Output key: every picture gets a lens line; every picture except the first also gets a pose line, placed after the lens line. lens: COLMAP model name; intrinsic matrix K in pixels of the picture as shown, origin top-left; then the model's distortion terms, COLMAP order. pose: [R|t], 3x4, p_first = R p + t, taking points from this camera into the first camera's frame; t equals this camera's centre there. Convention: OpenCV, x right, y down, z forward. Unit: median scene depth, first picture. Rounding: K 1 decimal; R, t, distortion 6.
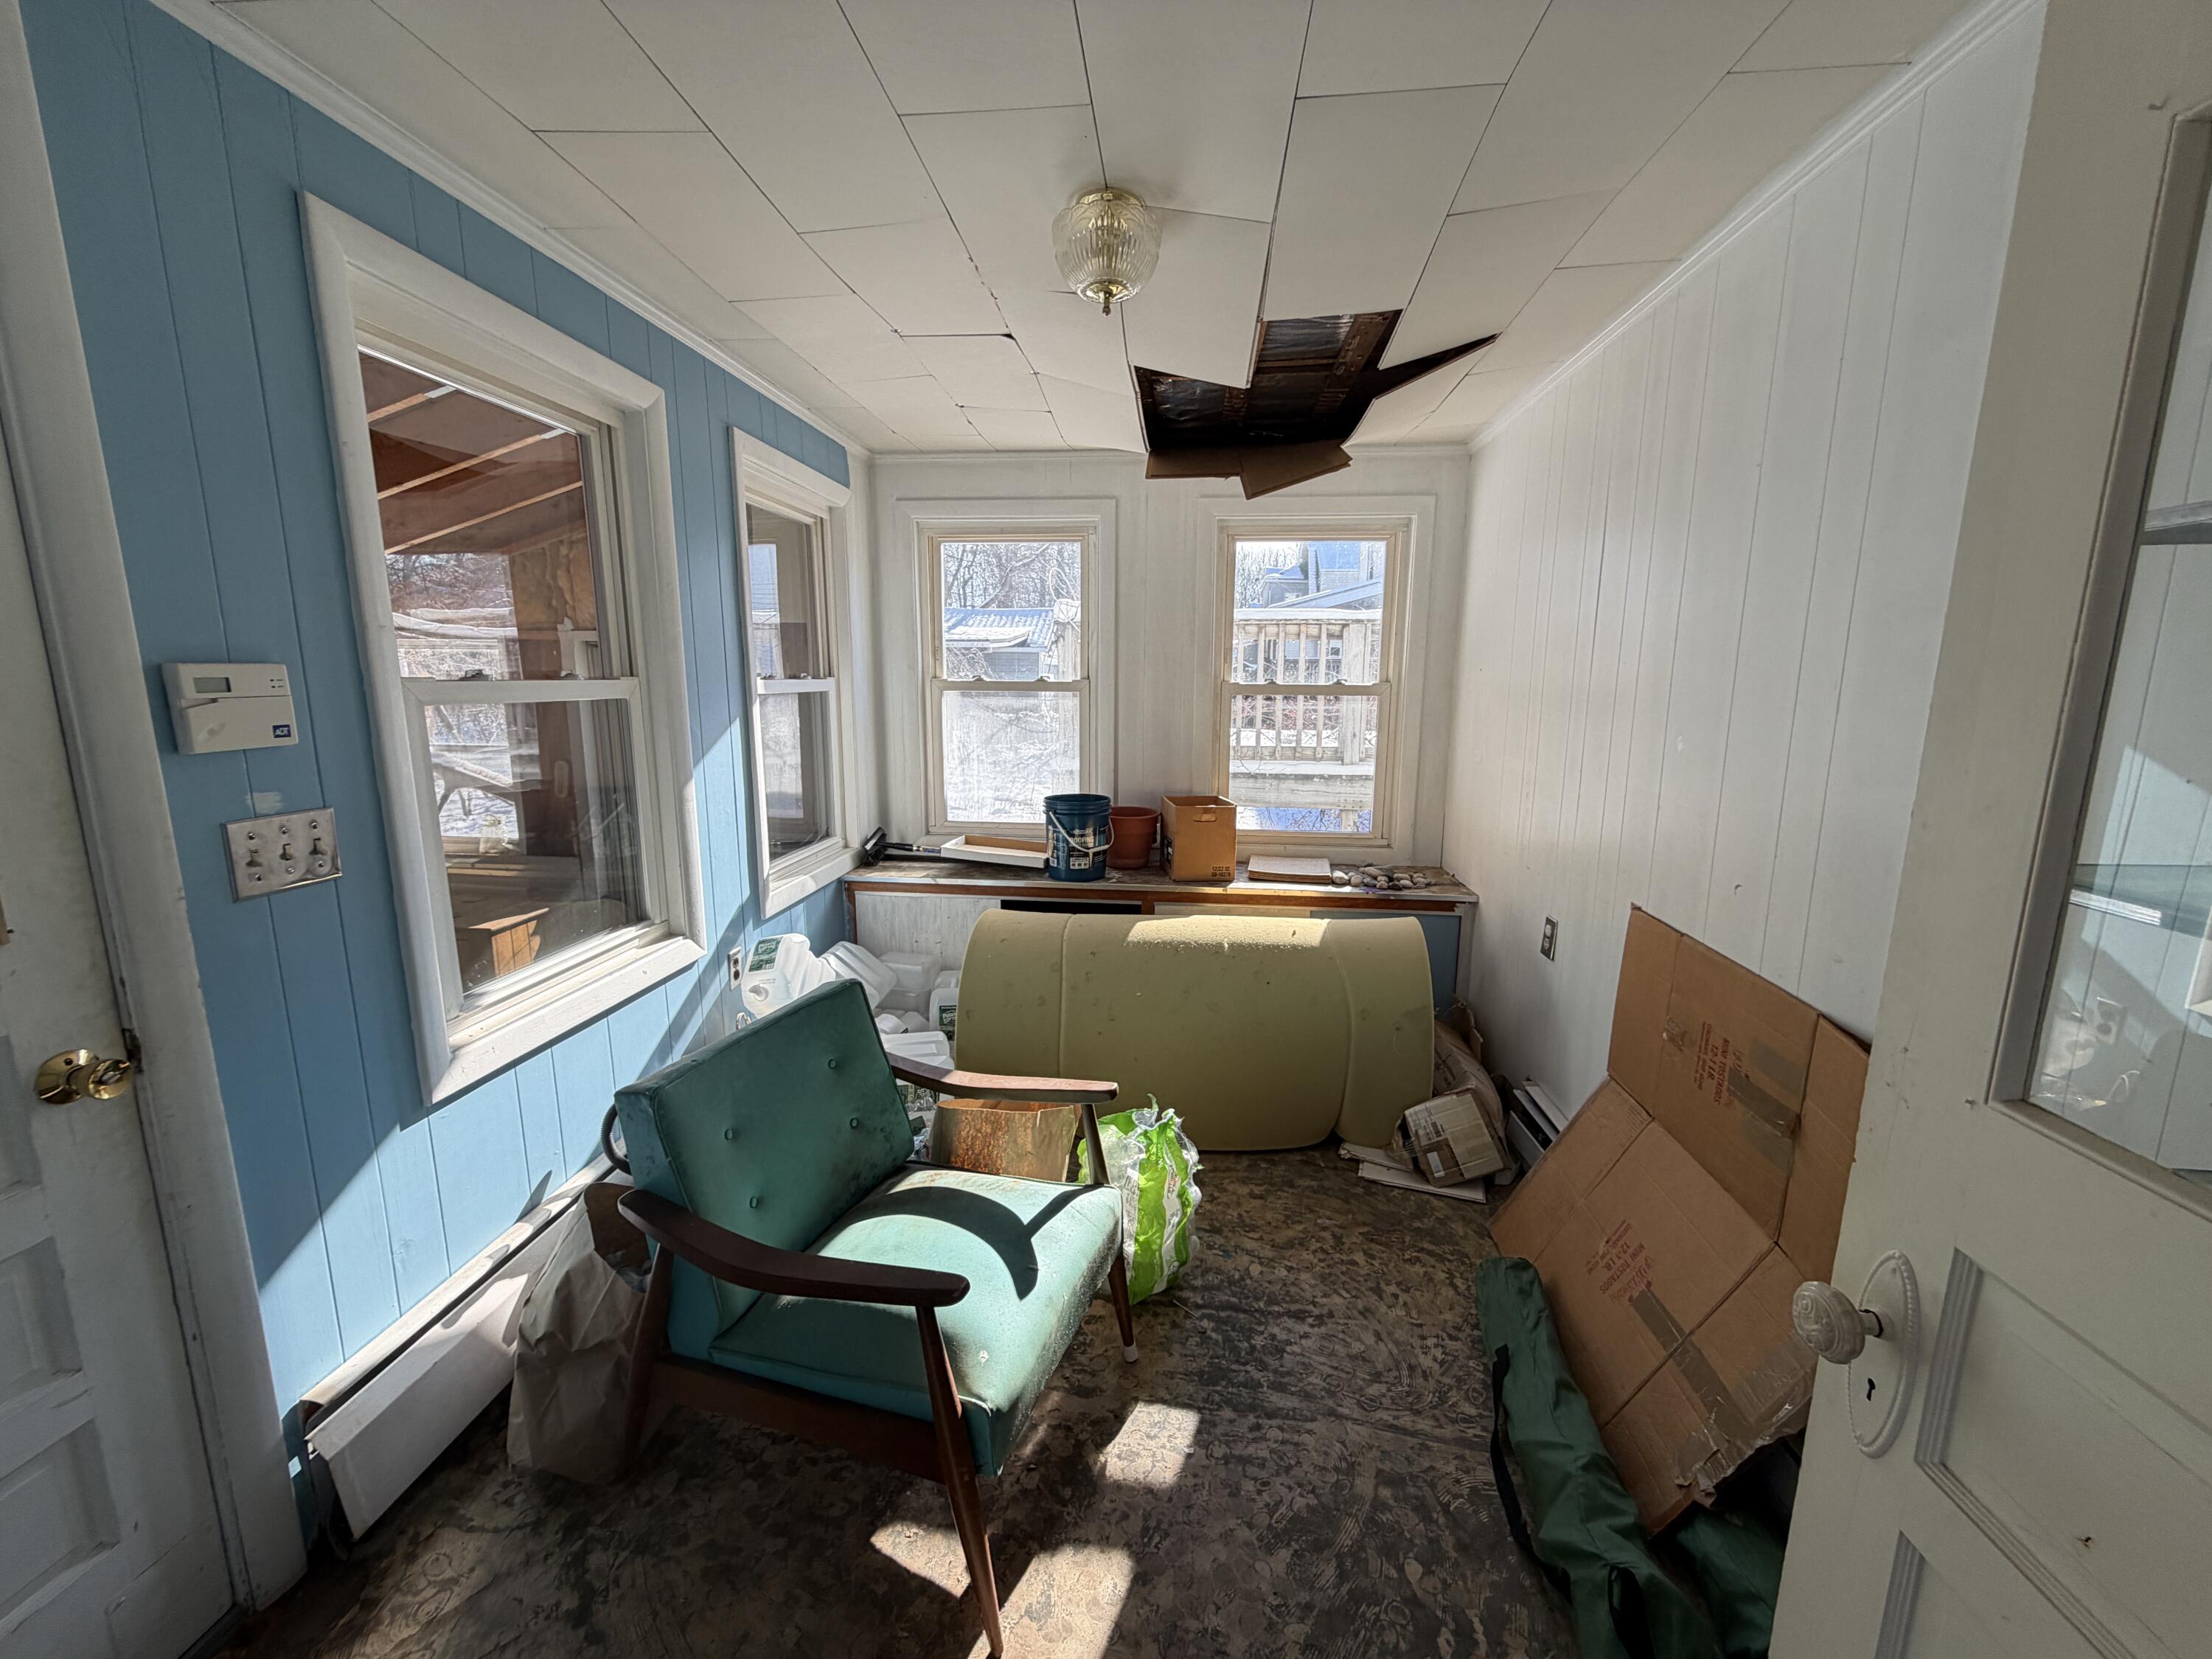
lens RADIAL K [[882.9, 0, 1097.2], [0, 882.9, 833.1], [0, 0, 1]] dist [-0.000302, -0.000235]
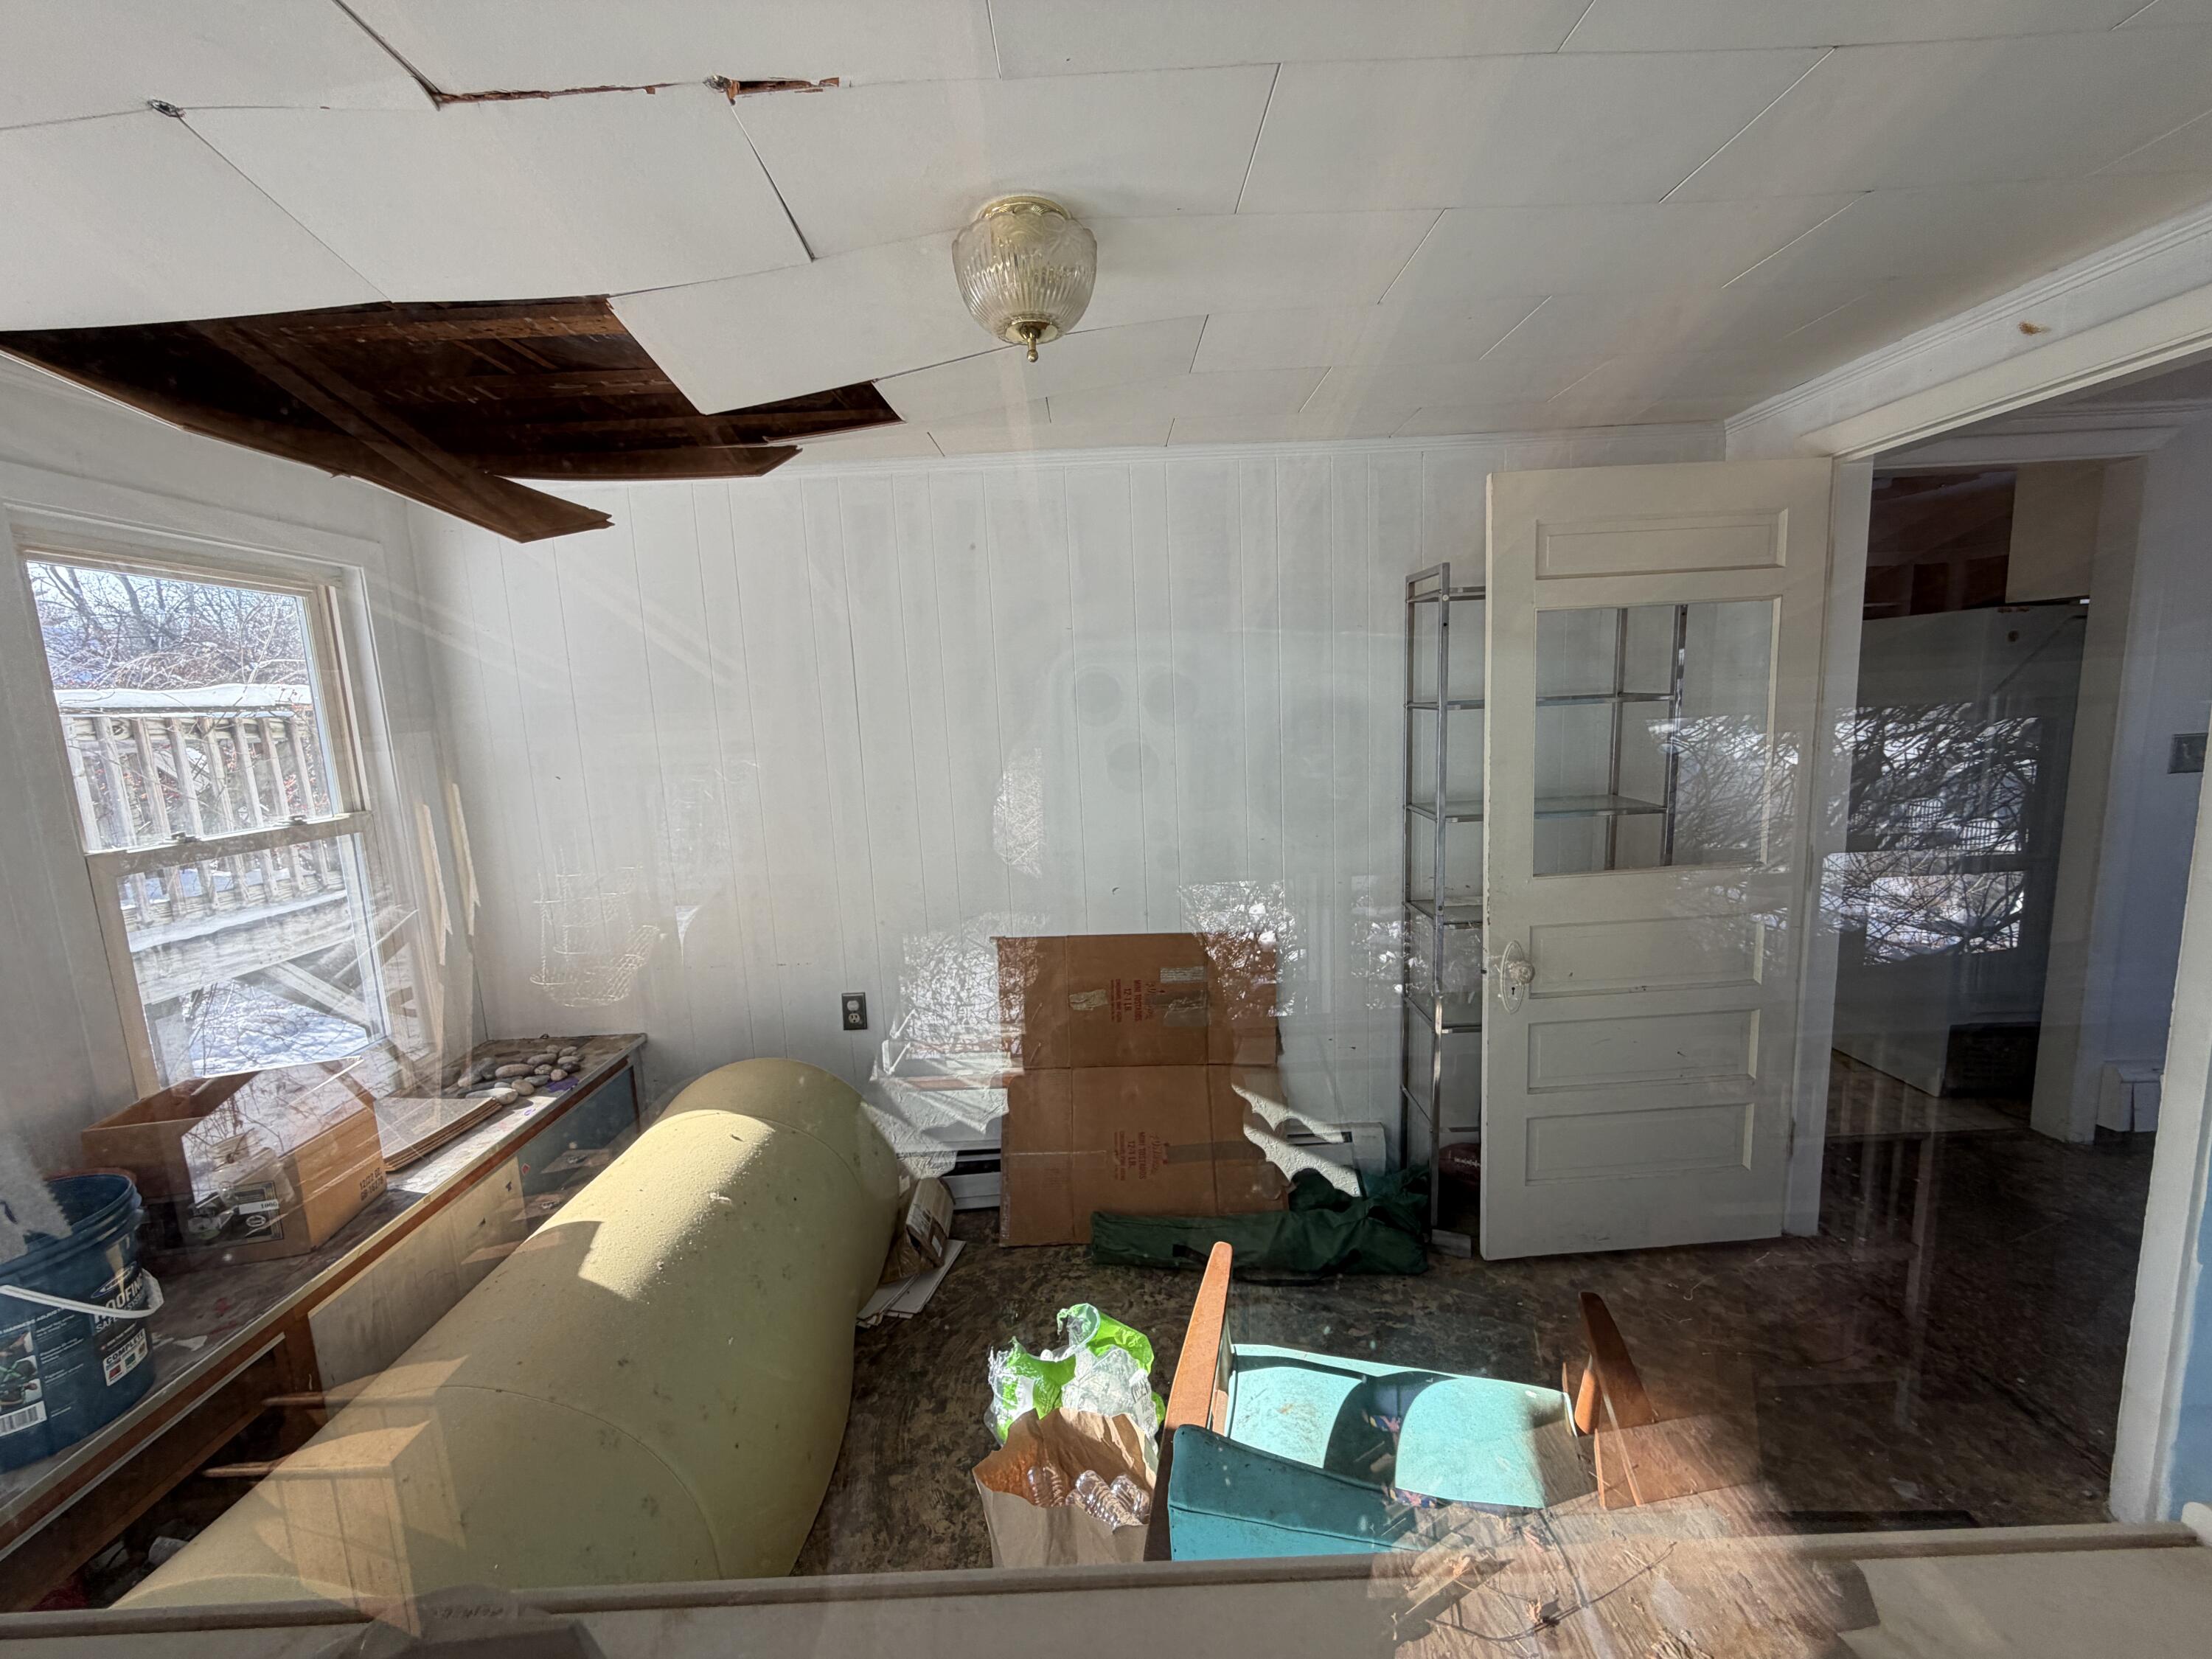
lens RADIAL K [[882.9, 0, 1099.8], [0, 882.9, 831.0], [0, 0, 1]] dist [-0.000302, -0.000235]
pose [[-0.116438, -0.147003, 0.982259, -0.530118], [0.217364, 0.961239, 0.169624, -0.204539], [-0.969121, 0.233259, -0.079971, 0.721360]]
